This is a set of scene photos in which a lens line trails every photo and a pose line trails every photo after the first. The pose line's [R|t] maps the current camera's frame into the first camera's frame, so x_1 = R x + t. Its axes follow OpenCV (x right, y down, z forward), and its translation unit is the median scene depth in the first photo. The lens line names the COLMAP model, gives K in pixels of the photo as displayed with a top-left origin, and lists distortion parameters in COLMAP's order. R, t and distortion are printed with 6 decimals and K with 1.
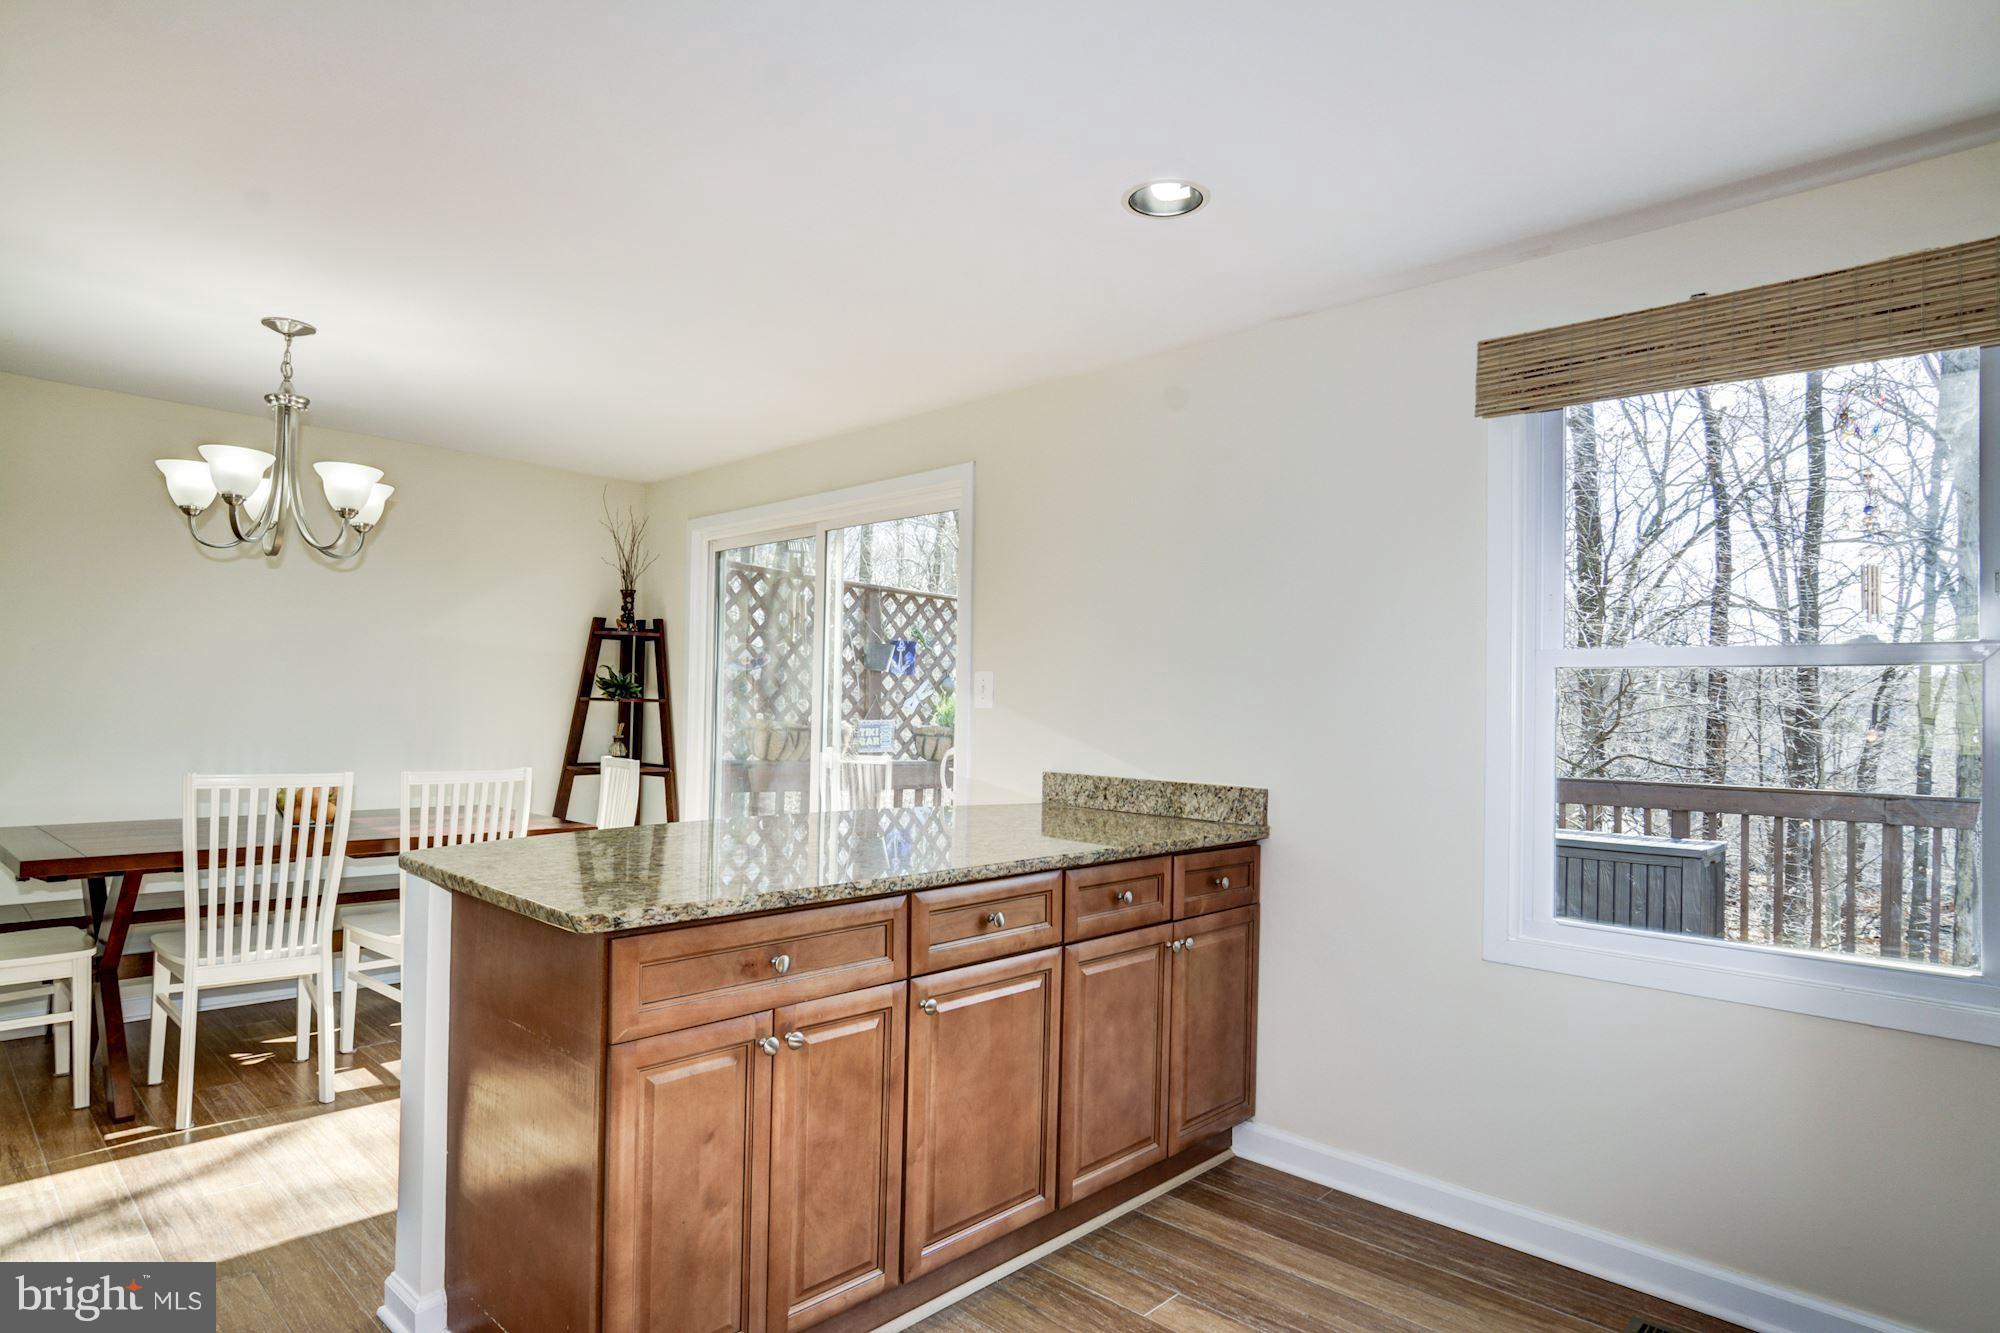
lens RADIAL K [[1102.8, 0, 981.9], [0, 1102.8, 690.2], [0, 0, 1]] dist [-0.032918, 0.009817]
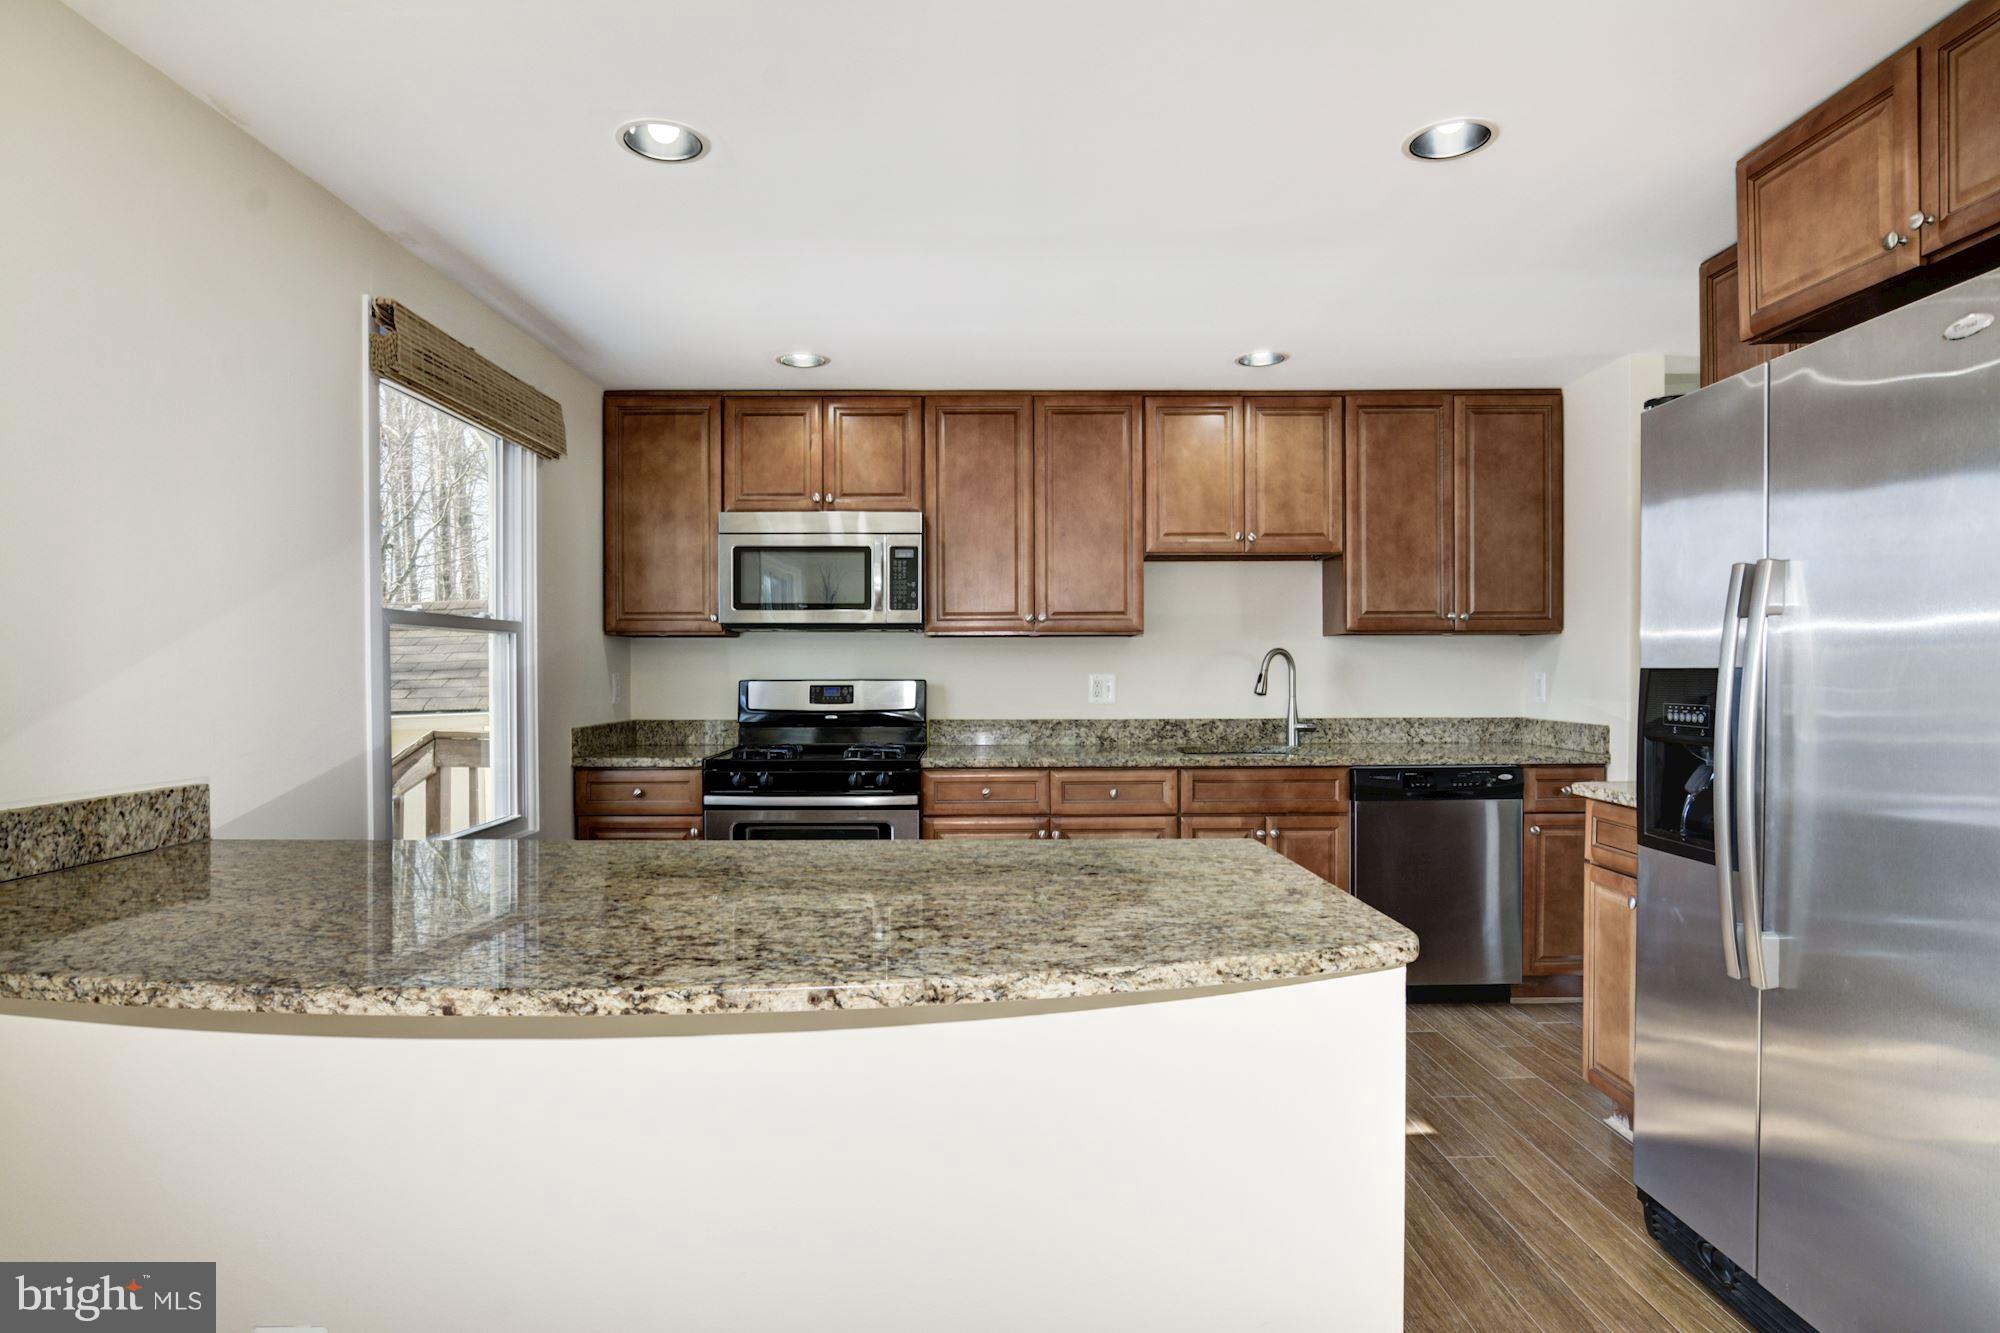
lens RADIAL K [[1102.8, 0, 981.9], [0, 1102.8, 690.2], [0, 0, 1]] dist [-0.032918, 0.009817]
pose [[-0.699483, -0.030445, 0.714001, -0.526582], [-0.021979, 0.999536, 0.021088, 0.006881], [-0.714312, -0.000942, -0.699827, 1.061897]]
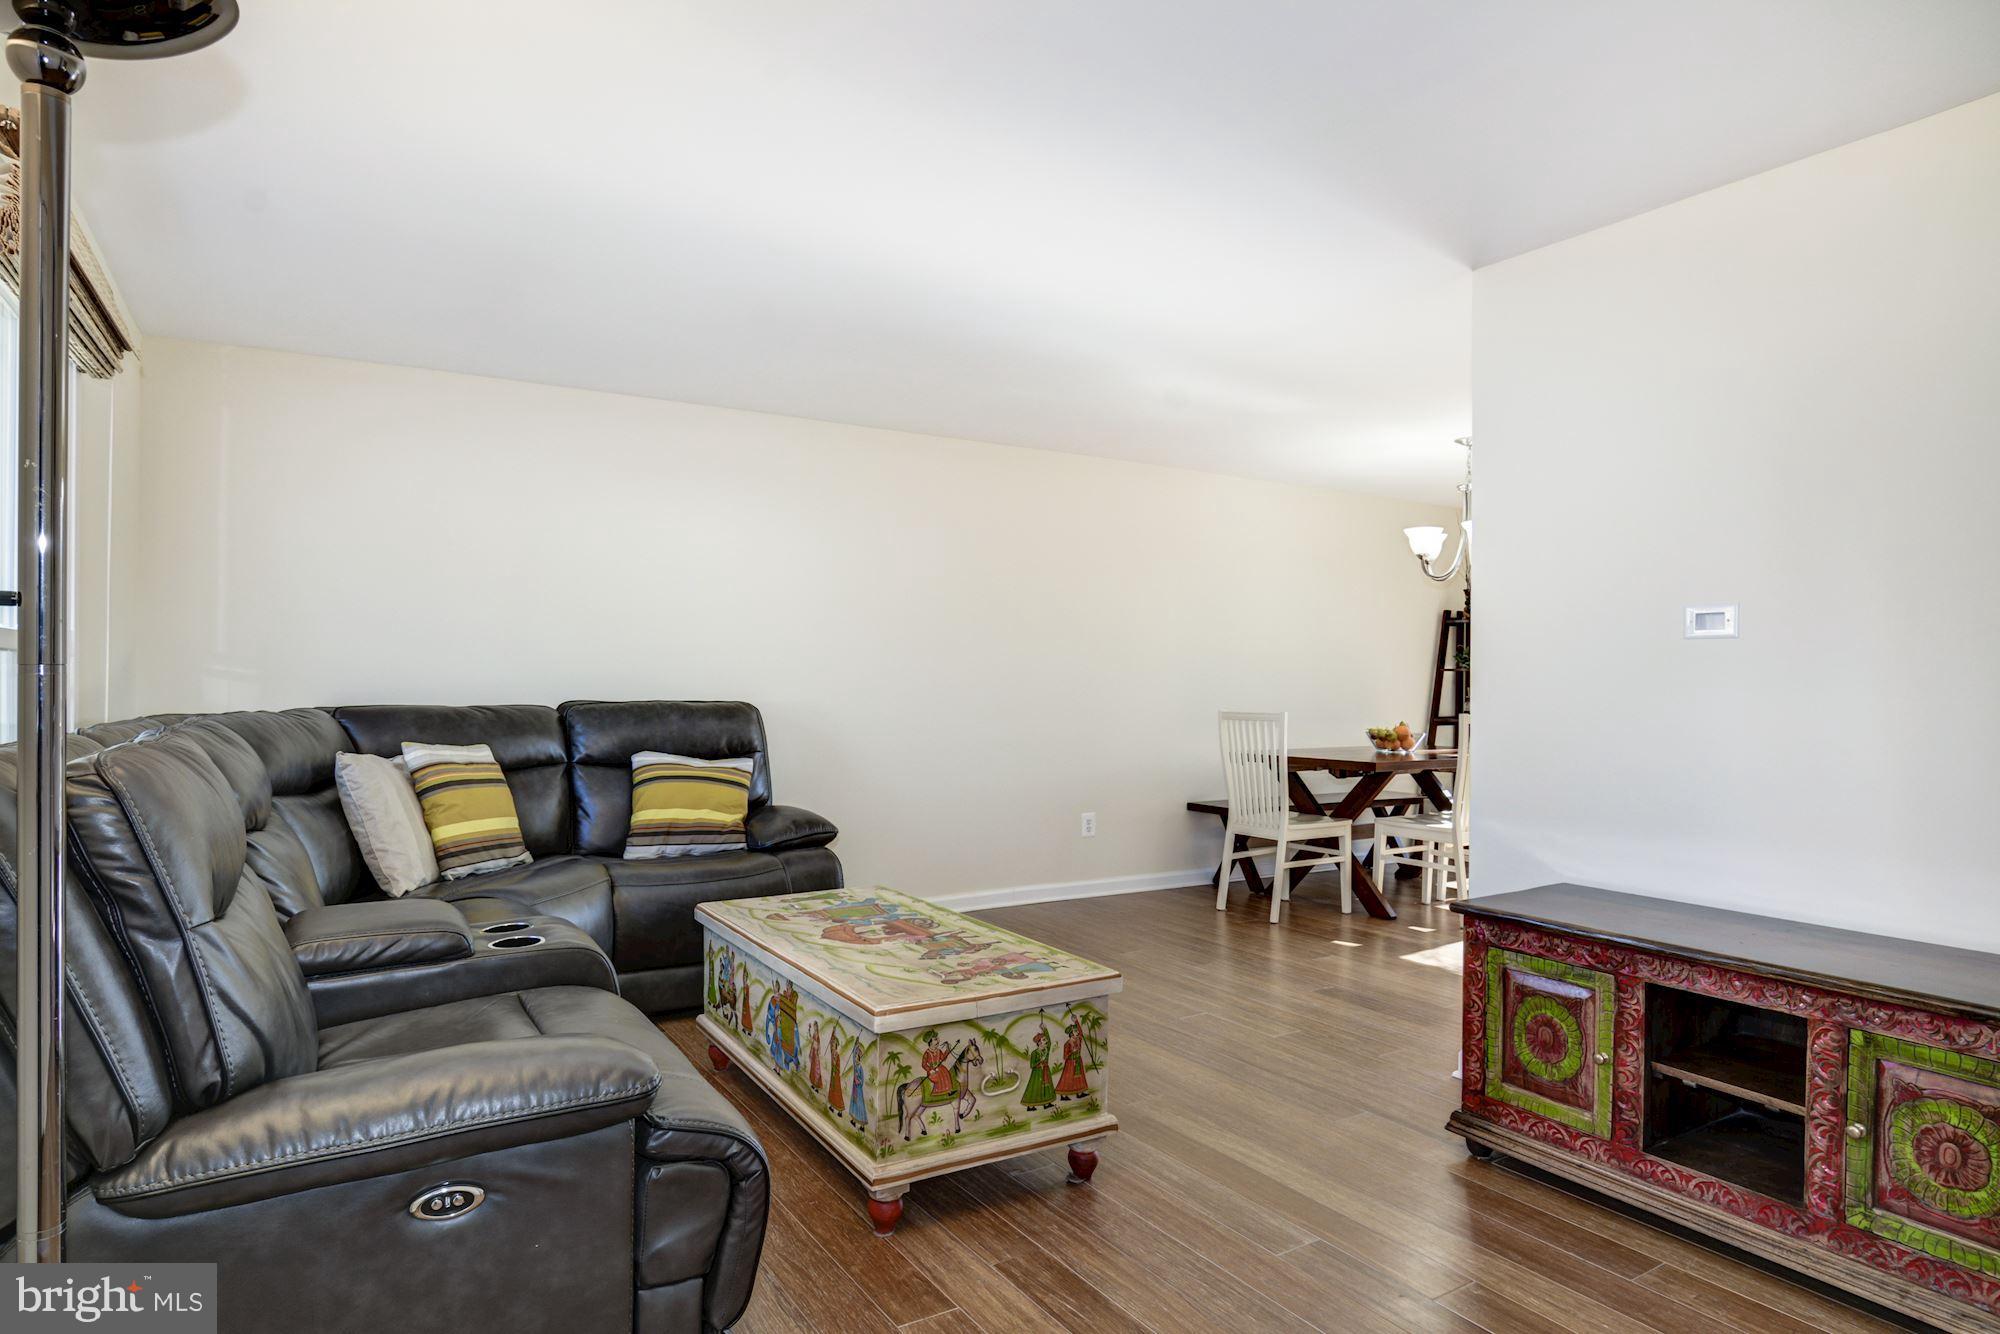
lens RADIAL K [[1121.4, 0, 982.6], [0, 1121.4, 692.9], [0, 0, 1]] dist [-0.035935, 0.013158]
pose [[0.969077, -0.013005, -0.246416, -0.938298], [0.017396, 0.999726, 0.015655, 0.007541], [0.246145, -0.019457, 0.969038, -0.791772]]
